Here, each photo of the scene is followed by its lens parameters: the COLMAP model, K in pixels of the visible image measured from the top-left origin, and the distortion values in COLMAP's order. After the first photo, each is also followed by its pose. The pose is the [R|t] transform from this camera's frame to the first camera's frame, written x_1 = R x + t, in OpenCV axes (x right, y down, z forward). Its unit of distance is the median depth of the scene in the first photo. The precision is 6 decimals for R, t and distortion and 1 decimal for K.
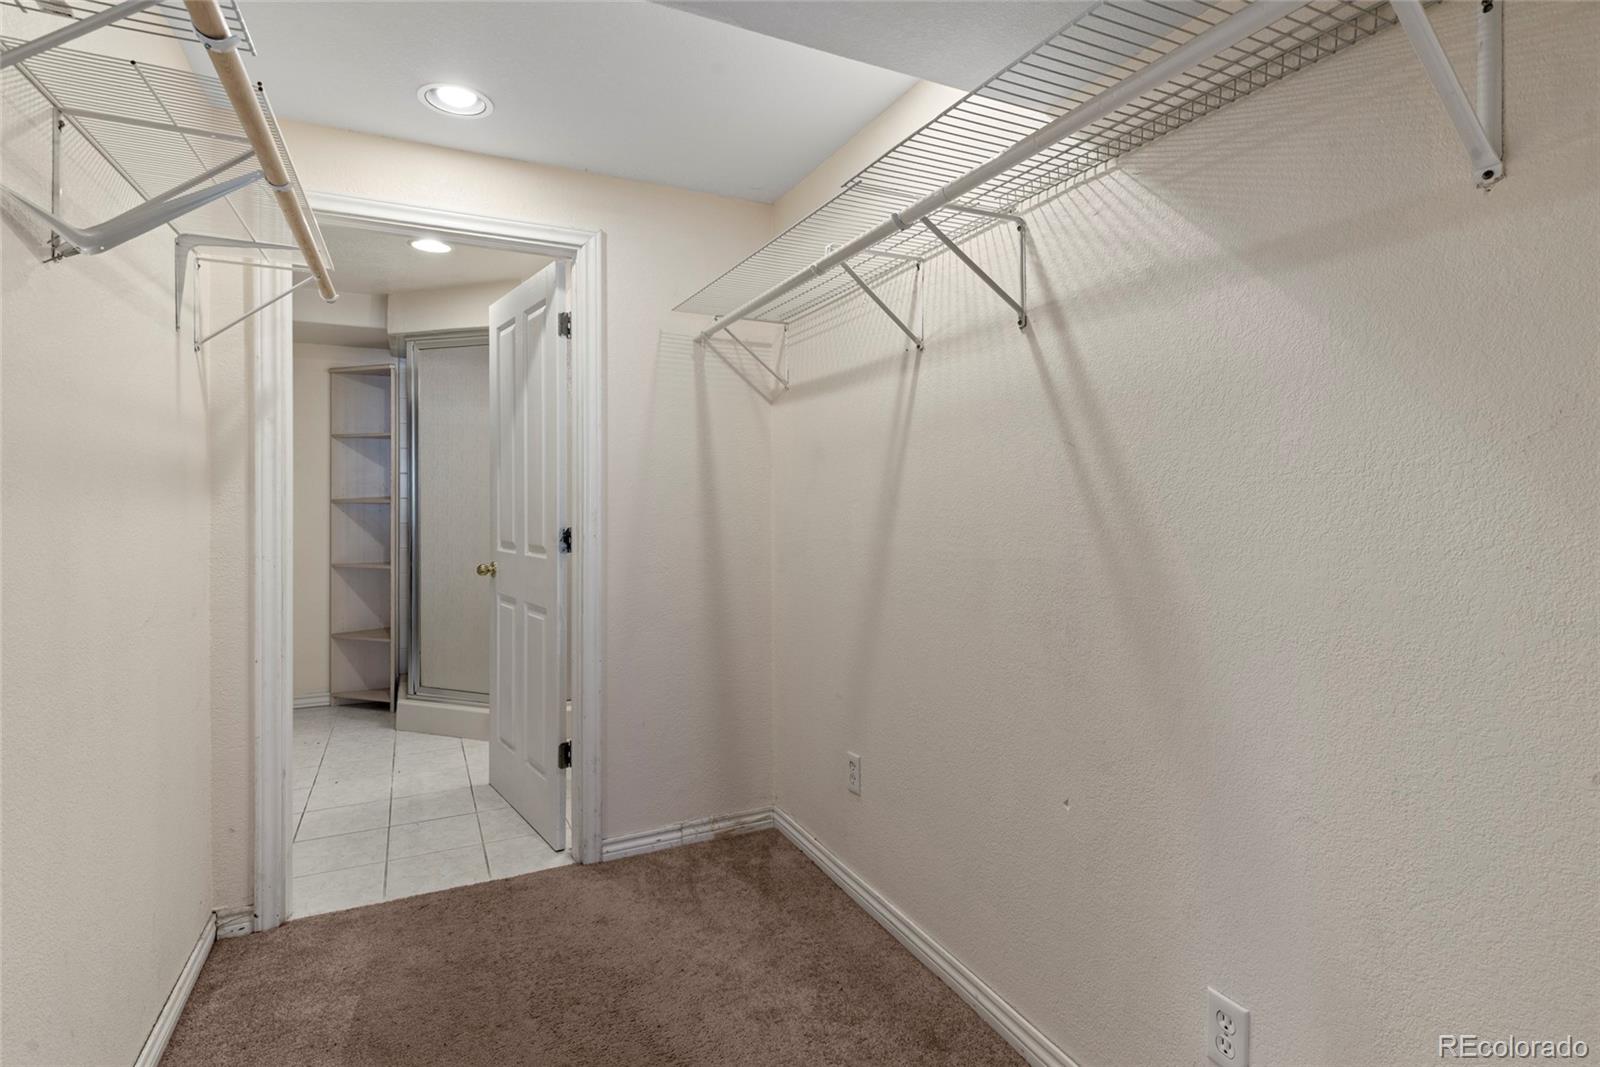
lens RADIAL K [[774.4, 0, 800.3], [0, 774.4, 499.5], [0, 0, 1]] dist [-0.004595, -0.000758]
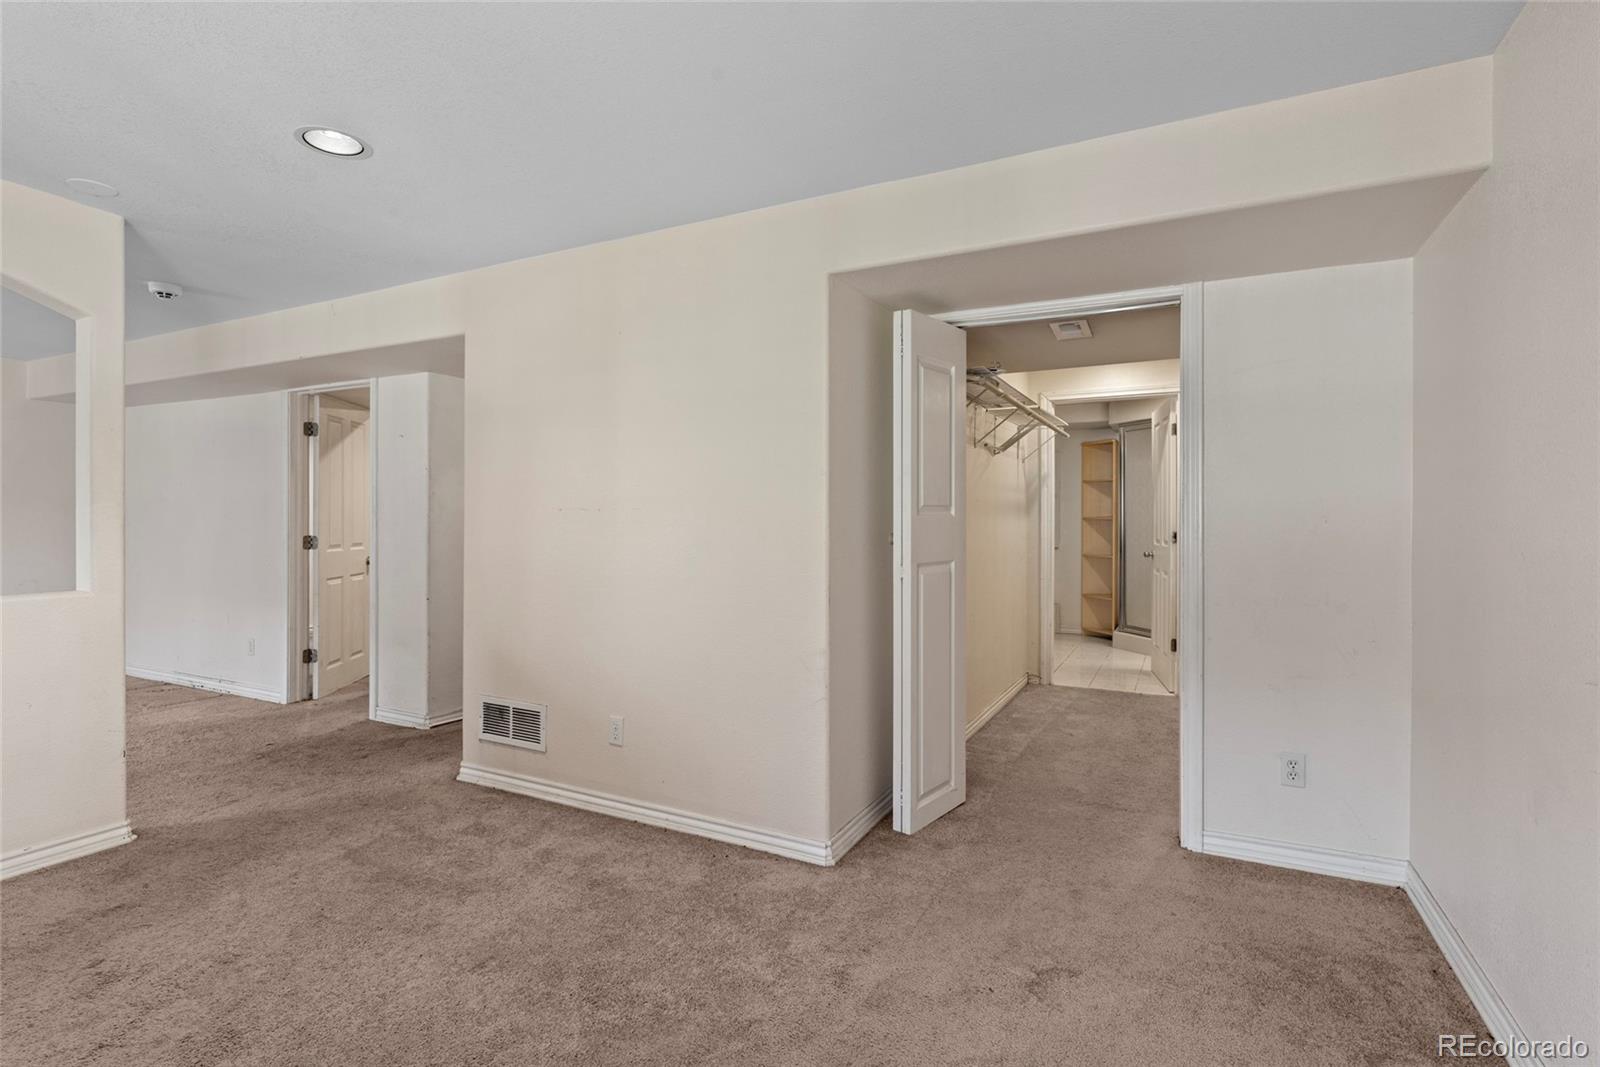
lens RADIAL K [[774.4, 0, 796.1], [0, 774.4, 525.6], [0, 0, 1]] dist [-0.004595, -0.000758]
pose [[0.591986, 0.007325, -0.805915, 0.602845], [-0.000852, 0.999964, 0.008464, 0.005419], [0.805948, -0.004324, 0.591971, -0.804240]]
